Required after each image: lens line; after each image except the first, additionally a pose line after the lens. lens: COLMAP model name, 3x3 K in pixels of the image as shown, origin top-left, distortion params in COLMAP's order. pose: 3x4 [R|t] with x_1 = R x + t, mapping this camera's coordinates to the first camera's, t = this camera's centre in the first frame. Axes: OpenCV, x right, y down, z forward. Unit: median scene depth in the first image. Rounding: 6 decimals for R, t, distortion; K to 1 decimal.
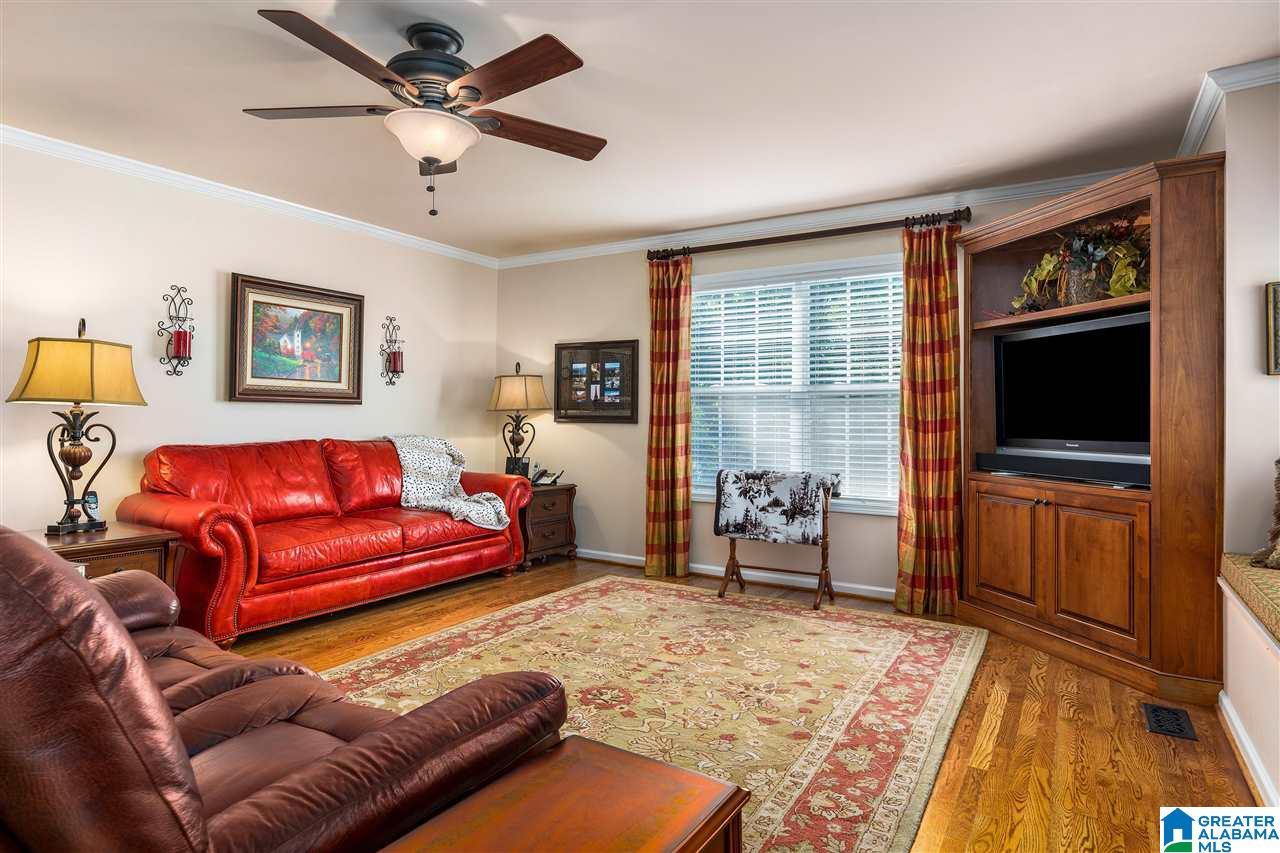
lens RADIAL K [[716.4, 0, 630.6], [0, 716.4, 415.7], [0, 0, 1]] dist [-0.005575, 0.000498]
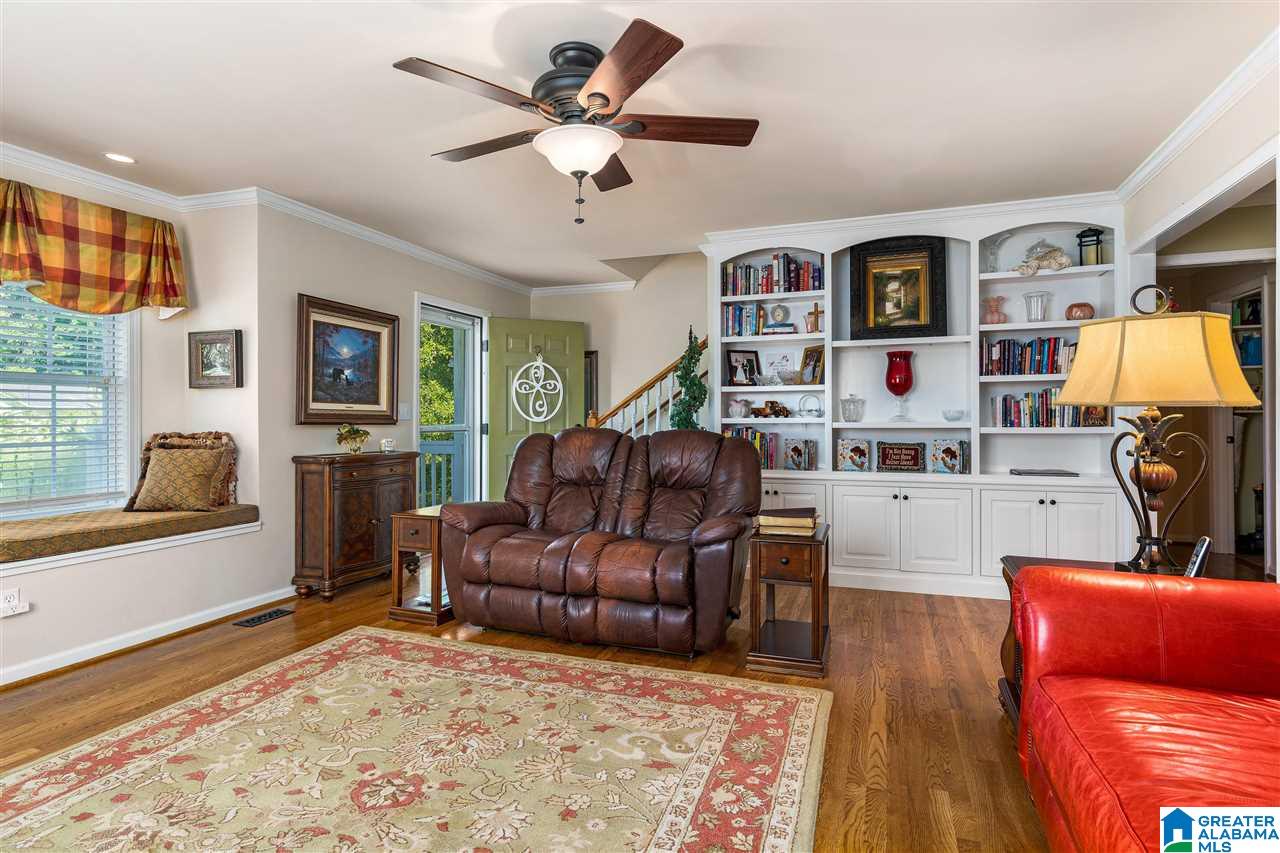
lens RADIAL K [[665.0, 0, 638.8], [0, 665.0, 417.5], [0, 0, 1]] dist [-0.002520, 0.000636]
pose [[-0.978076, -0.008186, -0.208085, -0.105124], [-0.006755, 0.999948, -0.007585, 0.001933], [0.208137, -0.006013, -0.978081, 1.271000]]
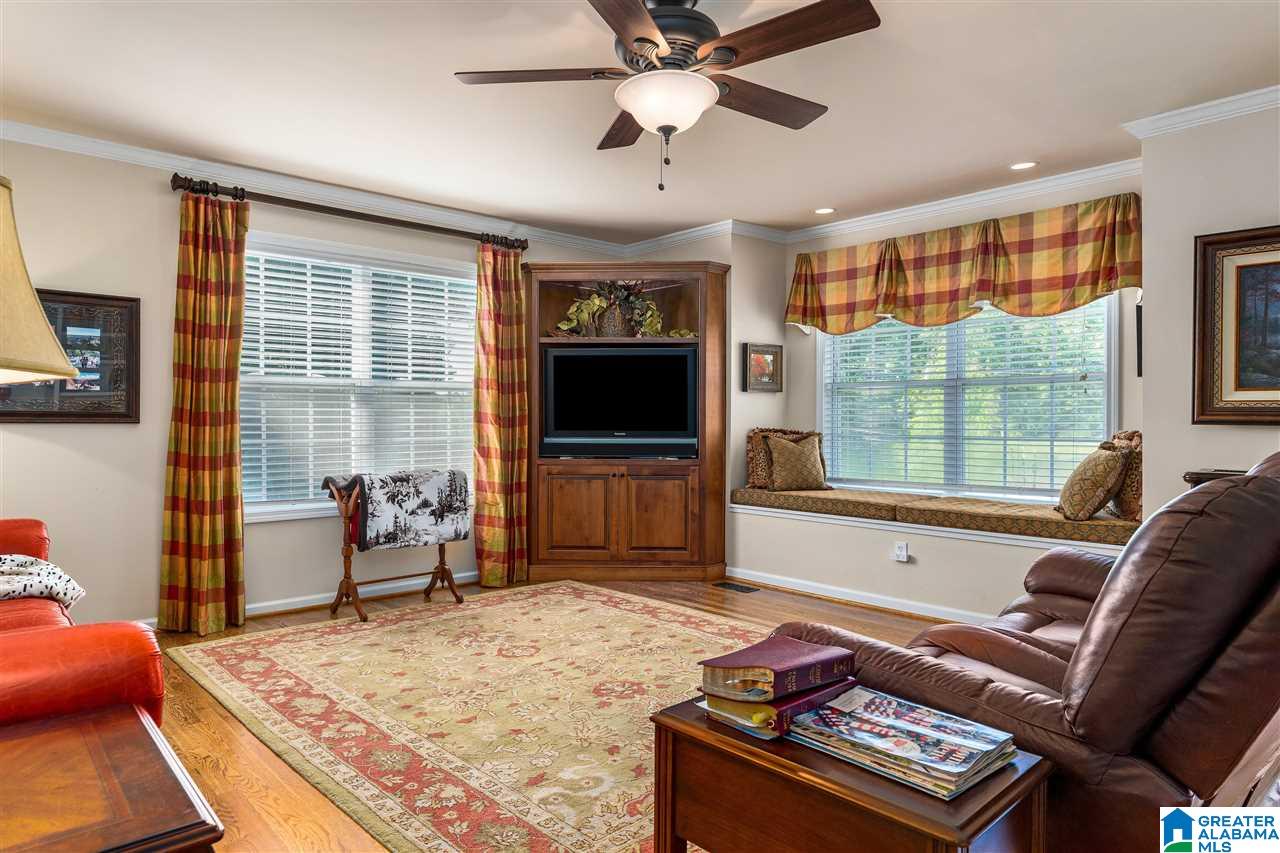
lens RADIAL K [[788.3, 0, 628.0], [0, 788.3, 429.7], [0, 0, 1]] dist [0.002950, 0.000599]
pose [[0.275433, -0.020024, 0.961112, -0.807233], [-0.003912, 0.999751, 0.021950, -0.001709], [-0.961312, -0.009806, 0.275286, 0.496991]]
